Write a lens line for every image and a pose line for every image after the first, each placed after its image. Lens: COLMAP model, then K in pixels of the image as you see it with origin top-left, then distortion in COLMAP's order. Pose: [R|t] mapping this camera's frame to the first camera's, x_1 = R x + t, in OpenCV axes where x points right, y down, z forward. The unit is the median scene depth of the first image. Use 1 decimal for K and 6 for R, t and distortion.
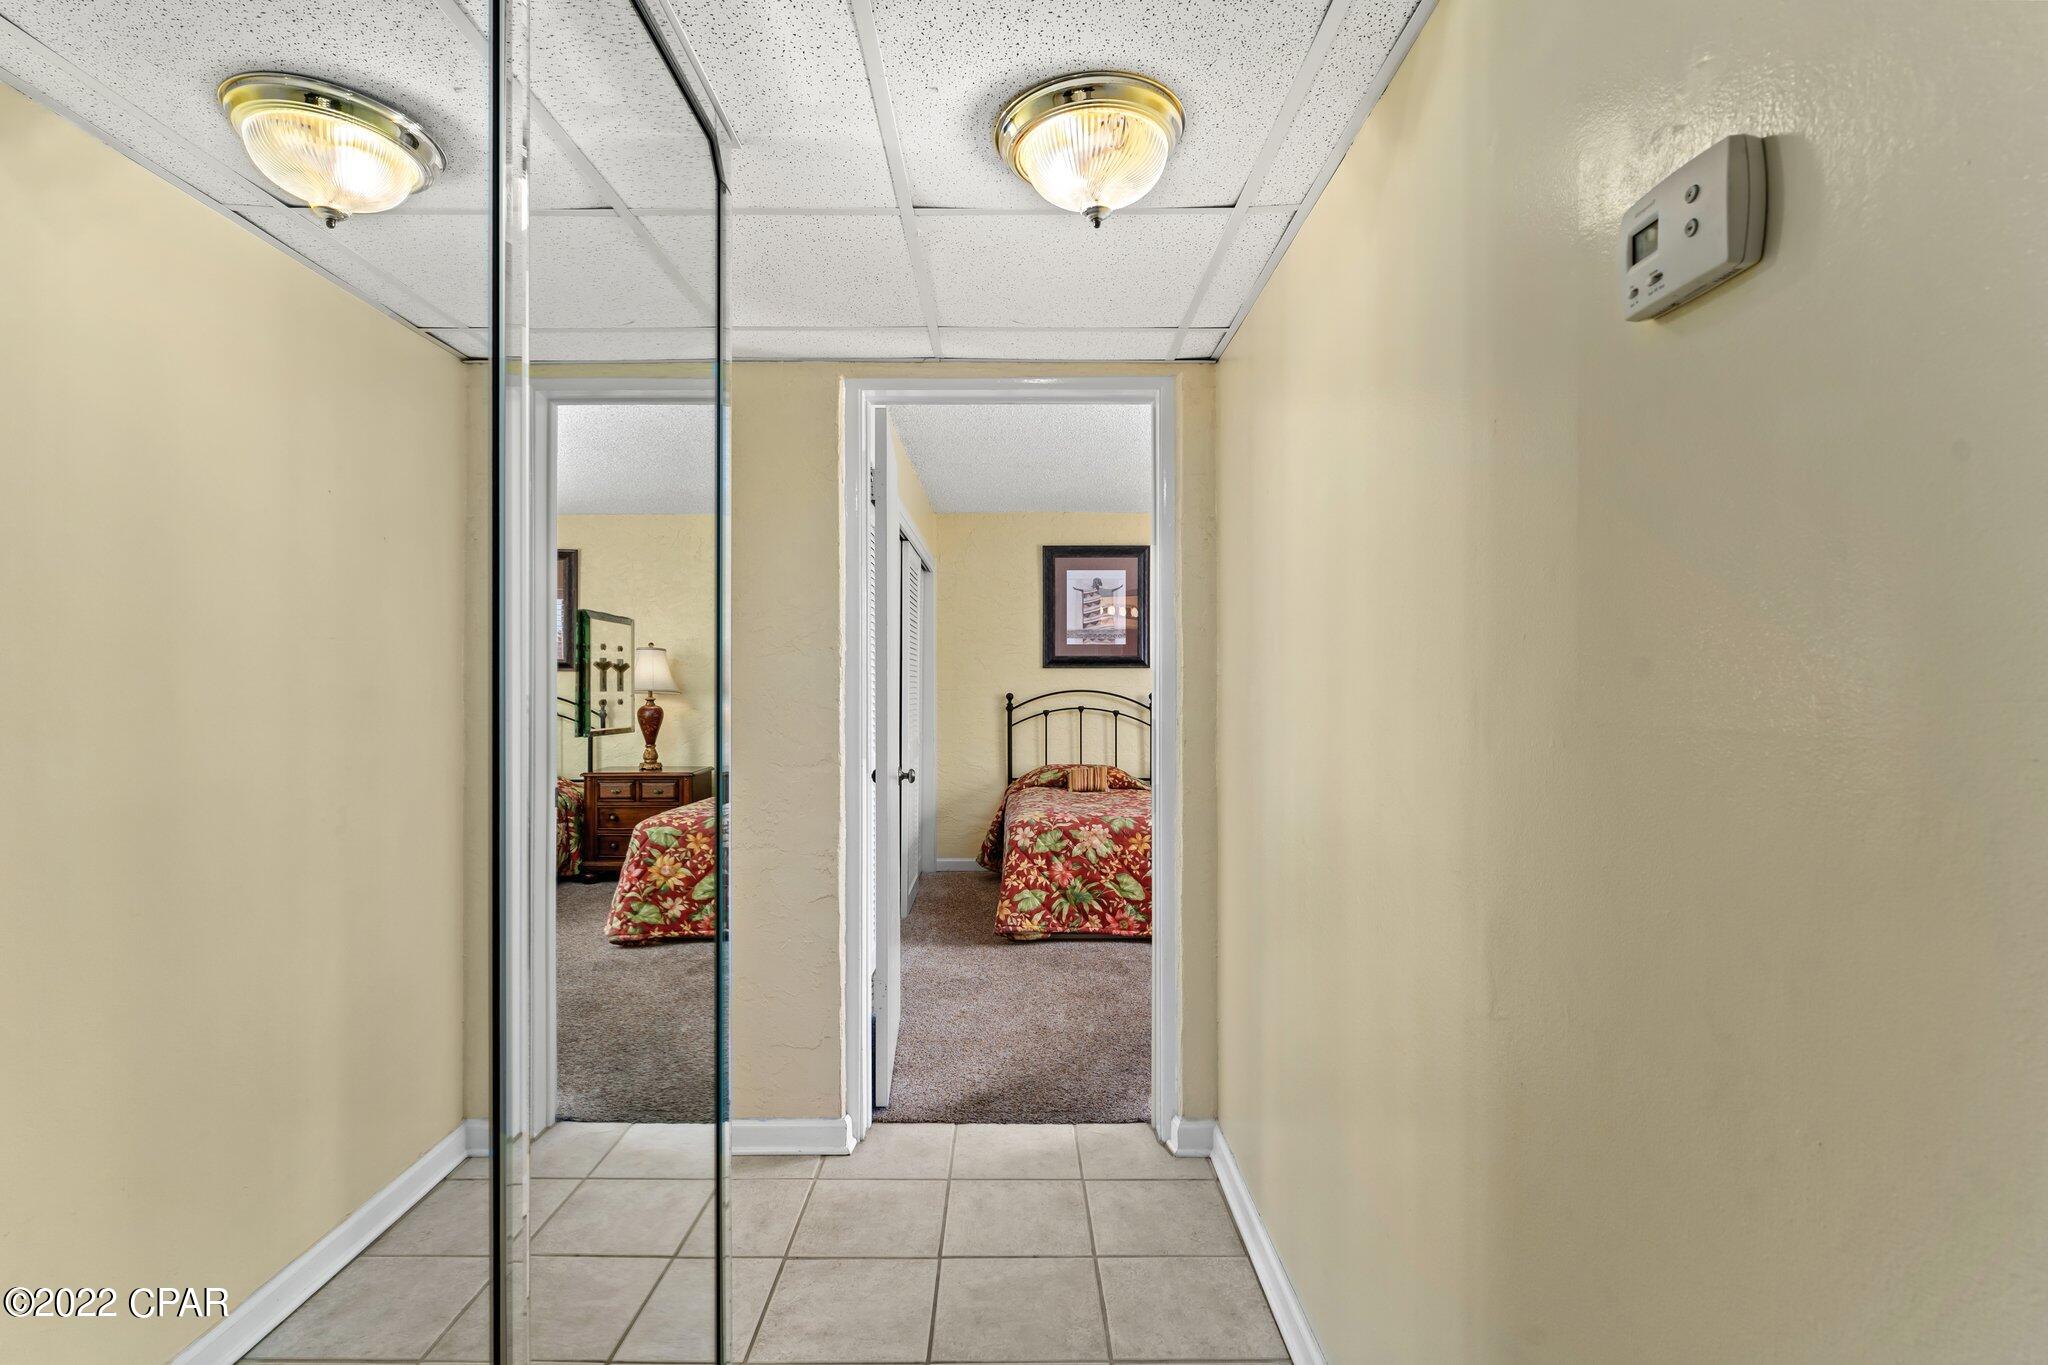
lens RADIAL K [[990.5, 0, 1015.4], [0, 990.5, 691.8], [0, 0, 1]] dist [0.001292, -0.000489]
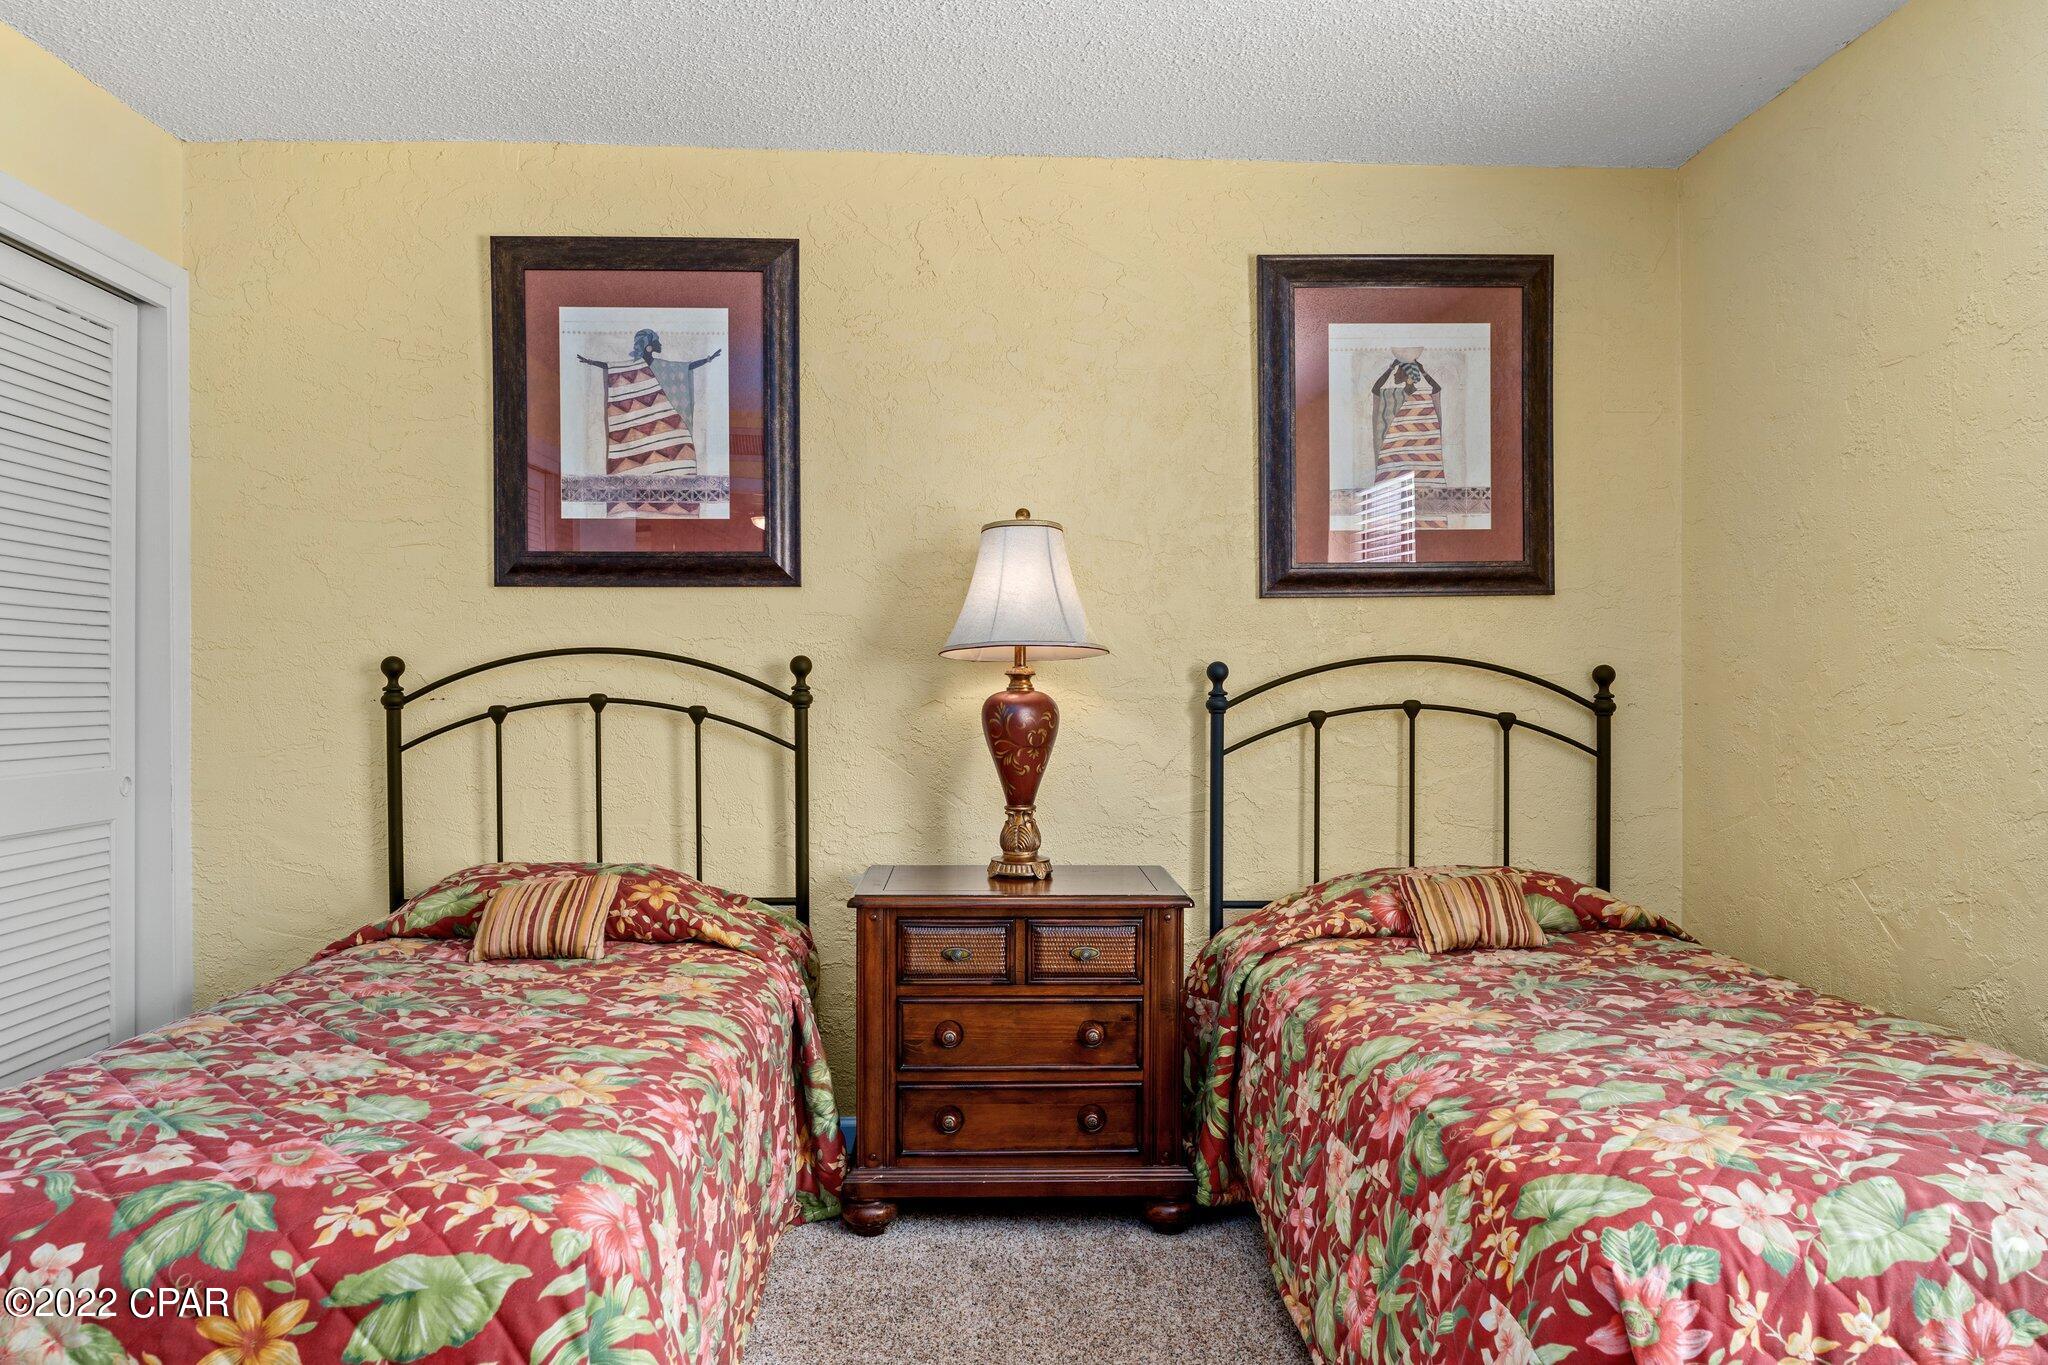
lens RADIAL K [[1361.8, 0, 1013.3], [0, 1361.8, 700.3], [0, 0, 1]] dist [-0.004778, 0.005340]
pose [[0.999259, -0.000733, 0.038476, 0.269878], [0.000441, 0.999971, 0.007593, 0.018272], [-0.038480, -0.007571, 0.999231, 0.709022]]
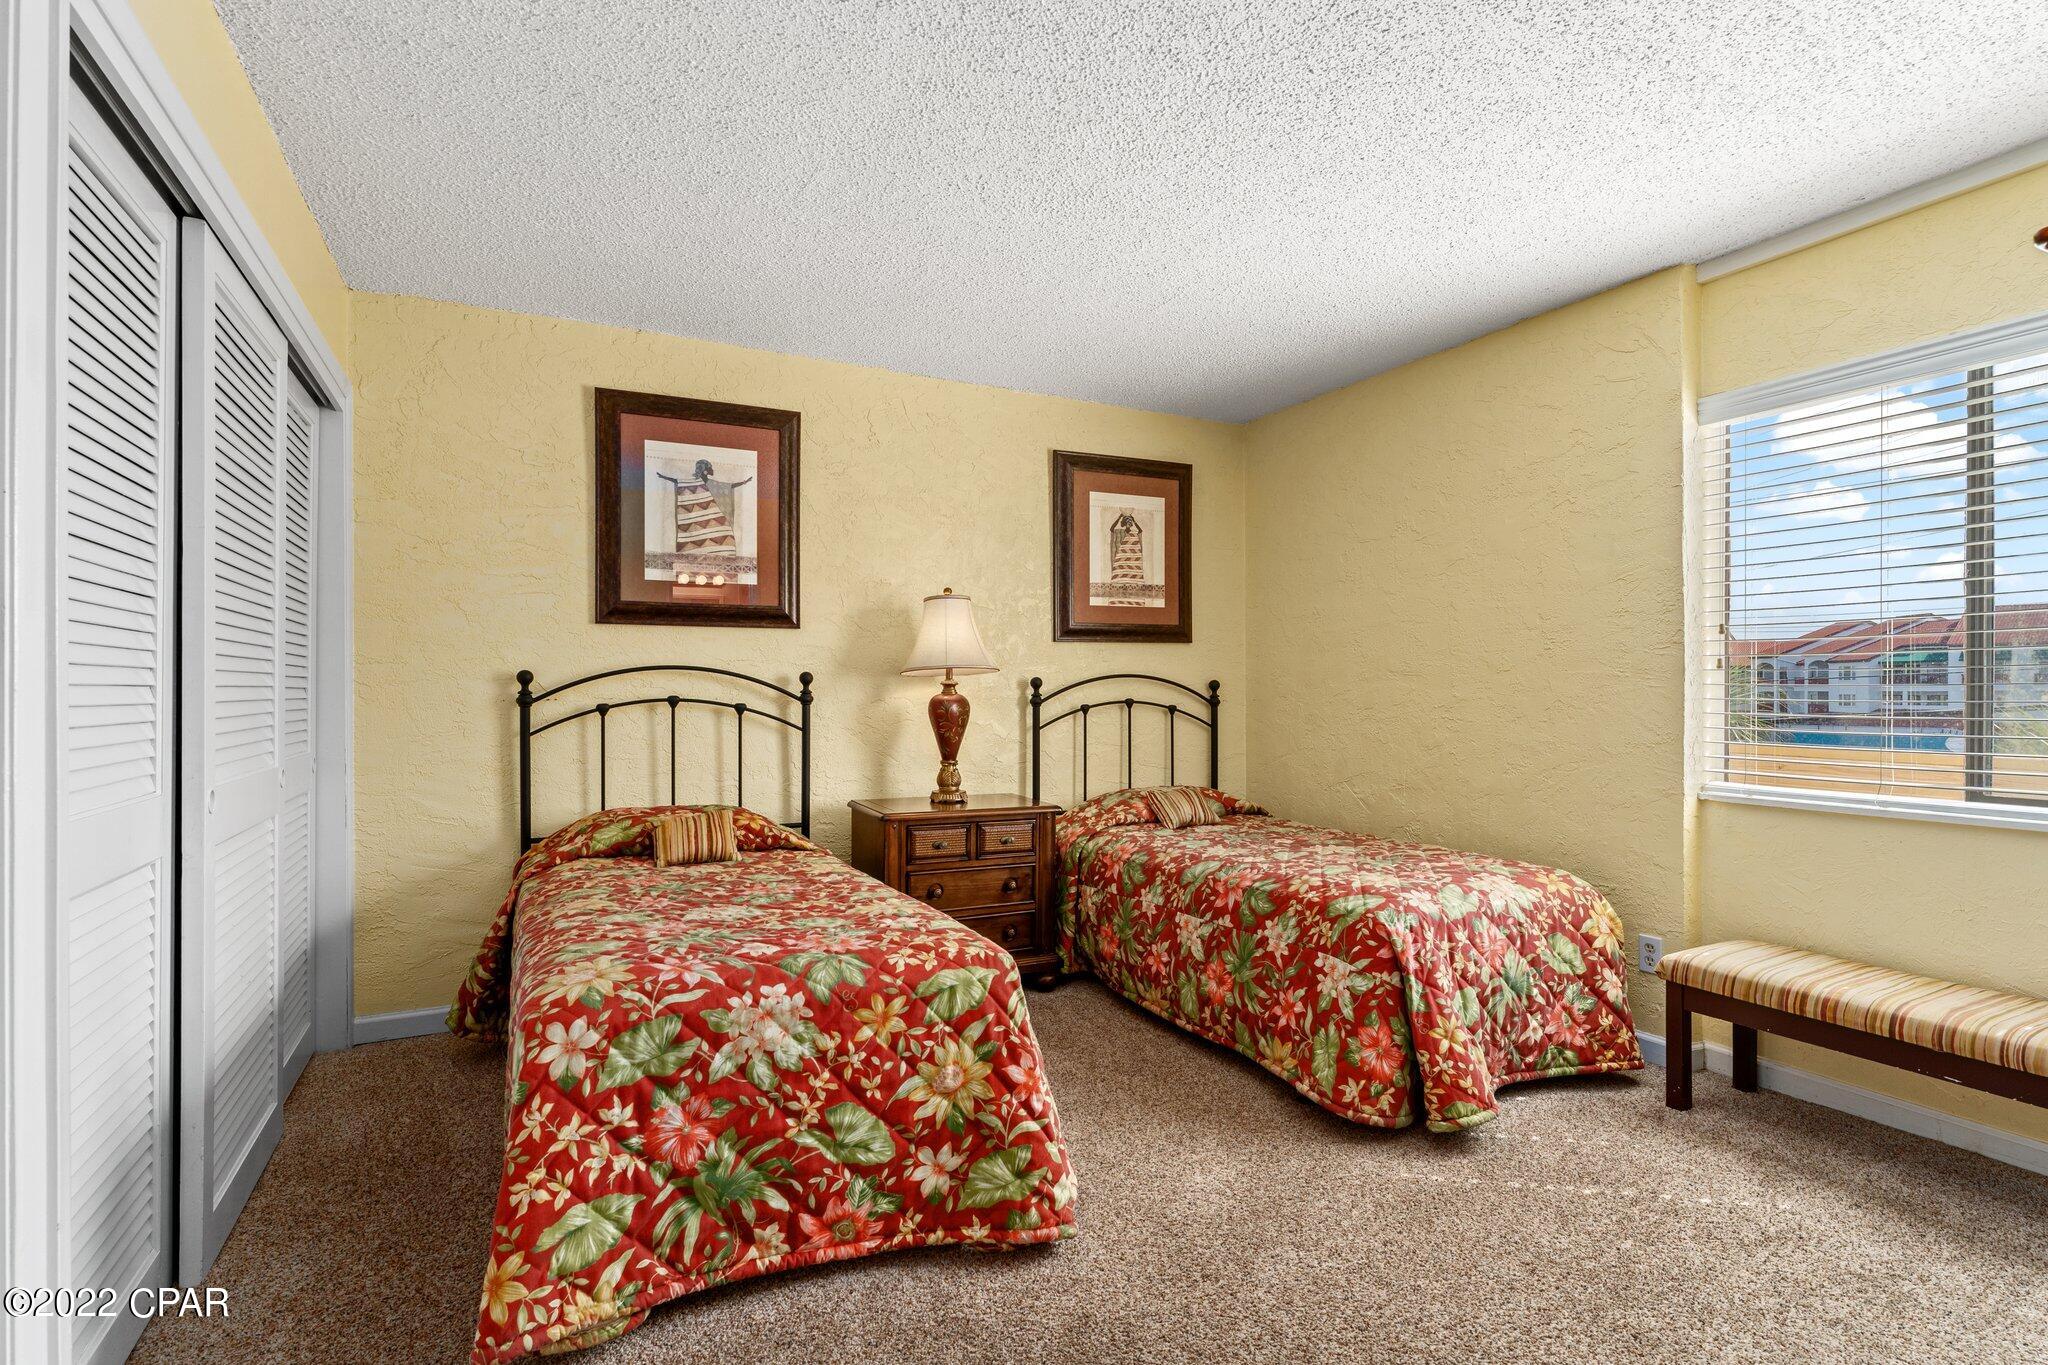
lens RADIAL K [[990.5, 0, 1018.9], [0, 990.5, 694.2], [0, 0, 1]] dist [0.001292, -0.000489]
pose [[0.897938, -0.001676, 0.440119, -0.002580], [0.000936, 0.999998, 0.001897, 0.017798], [-0.440121, -0.001292, 0.897938, 0.603610]]
